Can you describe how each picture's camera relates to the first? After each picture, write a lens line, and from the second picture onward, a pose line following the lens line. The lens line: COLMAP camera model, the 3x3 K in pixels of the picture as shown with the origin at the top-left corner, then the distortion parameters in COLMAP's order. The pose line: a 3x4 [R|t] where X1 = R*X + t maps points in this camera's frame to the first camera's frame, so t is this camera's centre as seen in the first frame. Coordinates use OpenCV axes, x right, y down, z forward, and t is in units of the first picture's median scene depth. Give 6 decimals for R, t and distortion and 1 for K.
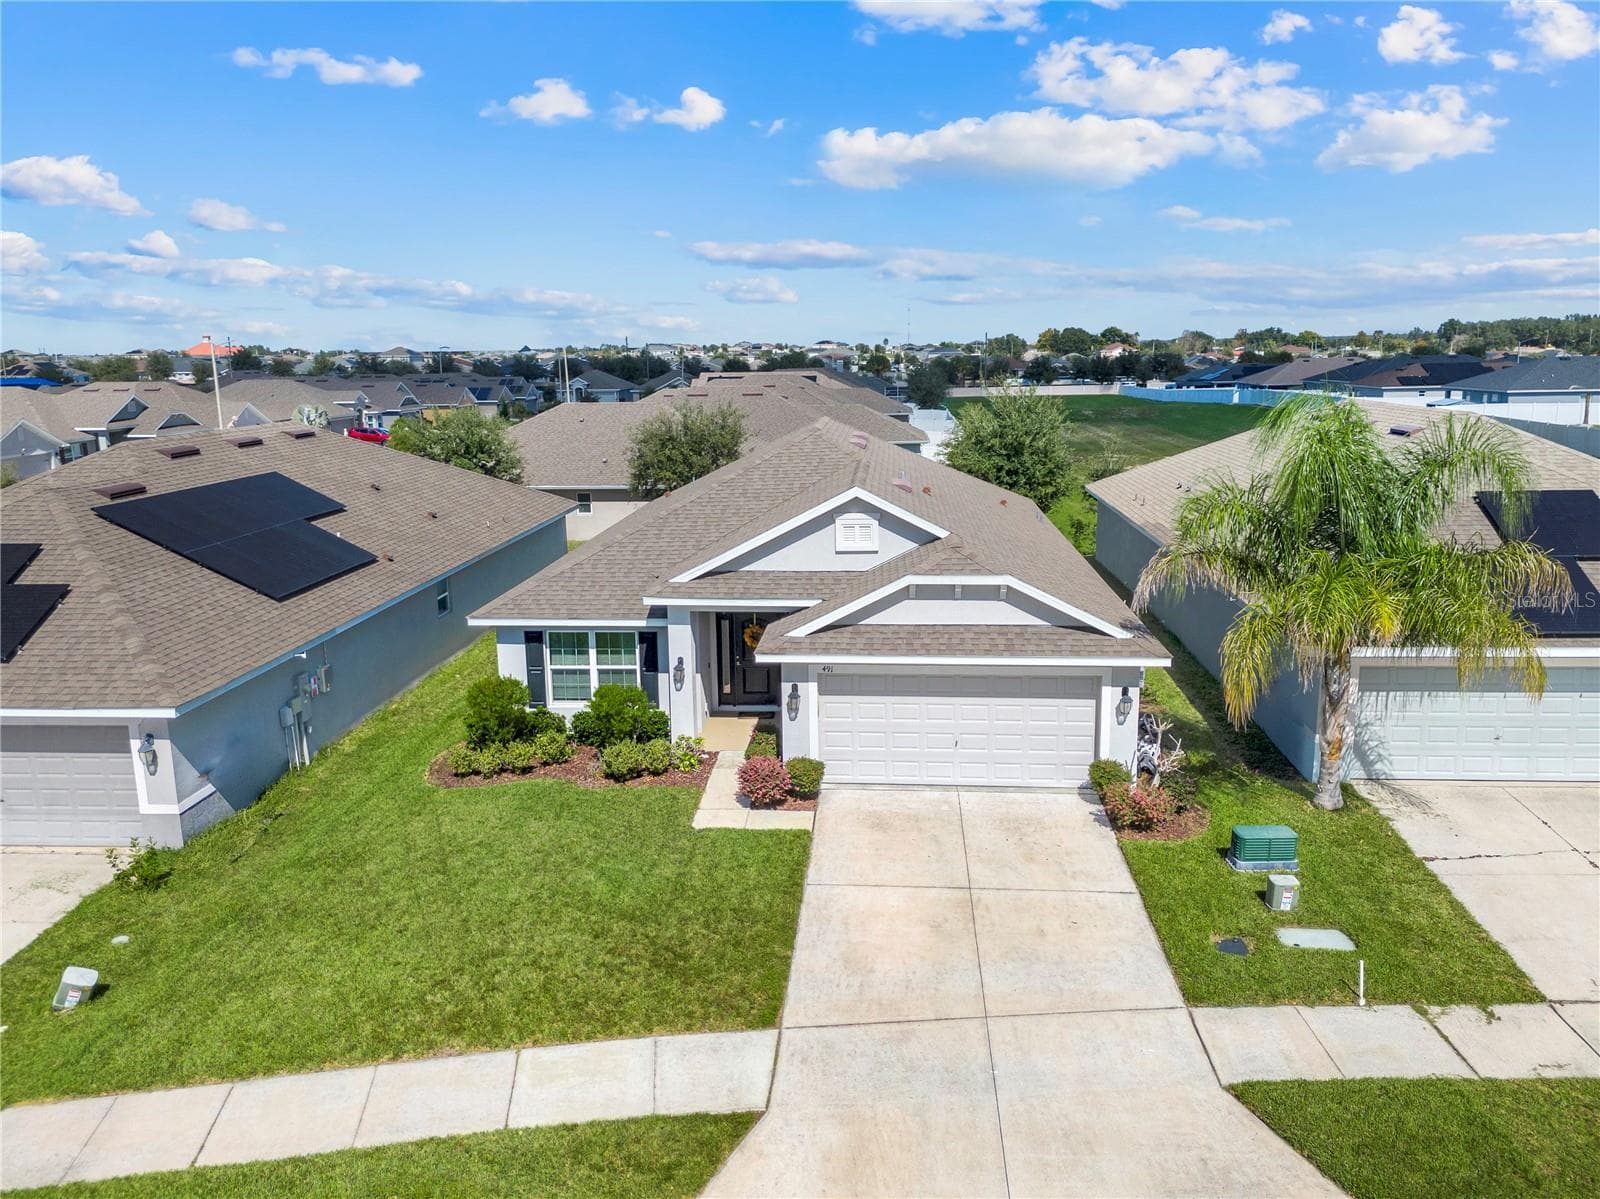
lens RADIAL K [[1195.1, 0, 800.0], [0, 1195.1, 599.5], [0, 0, 1]] dist [0.113773, -0.144634]
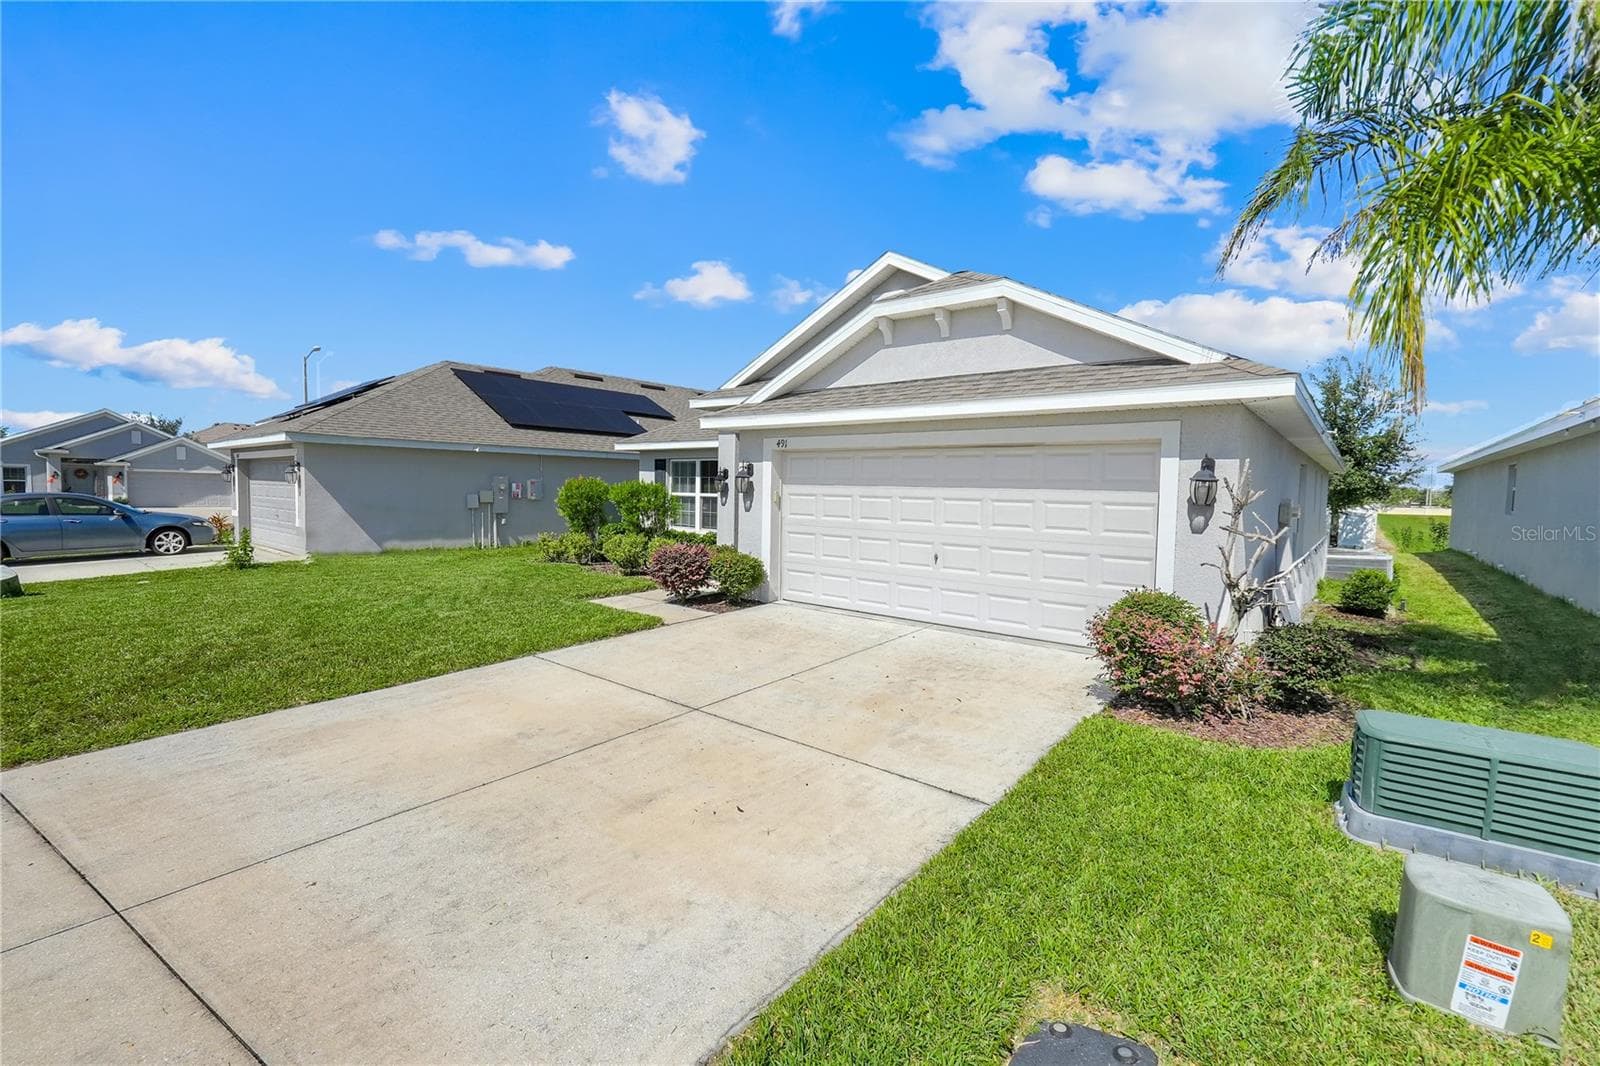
lens RADIAL K [[683.1, 0, 790.5], [0, 683.1, 535.3], [0, 0, 1]] dist [-0.004182, -0.000186]
pose [[0.809942, 0.069201, -0.582414, 0.295894], [-0.149953, 0.984444, -0.091565, 0.159059], [0.567018, 0.161497, 0.807719, 0.658114]]
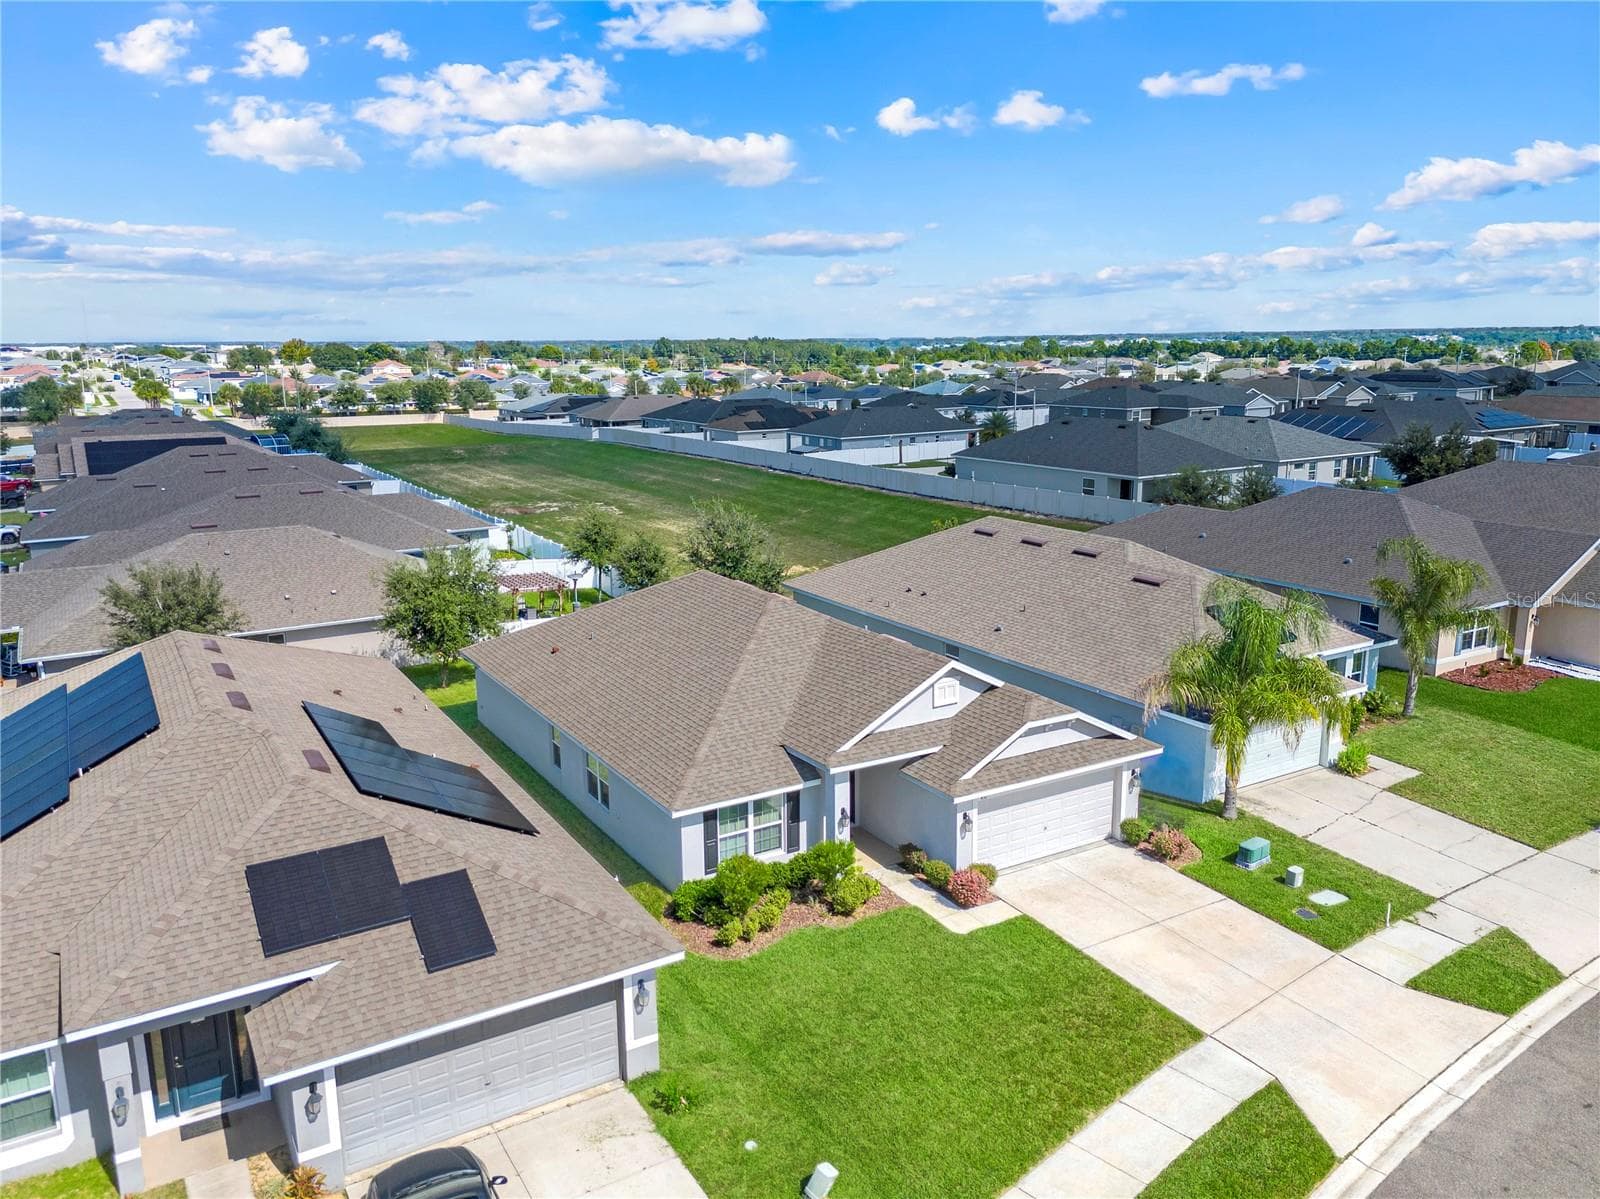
lens RADIAL K [[1198.8, 0, 800.0], [0, 1198.8, 599.5], [0, 0, 1]] dist [0.035586, -0.004194]
pose [[0.815204, -0.115343, 0.567573, -0.931367], [0.115890, 0.992636, 0.035274, -0.248116], [-0.567461, 0.037021, 0.822567, -0.040140]]
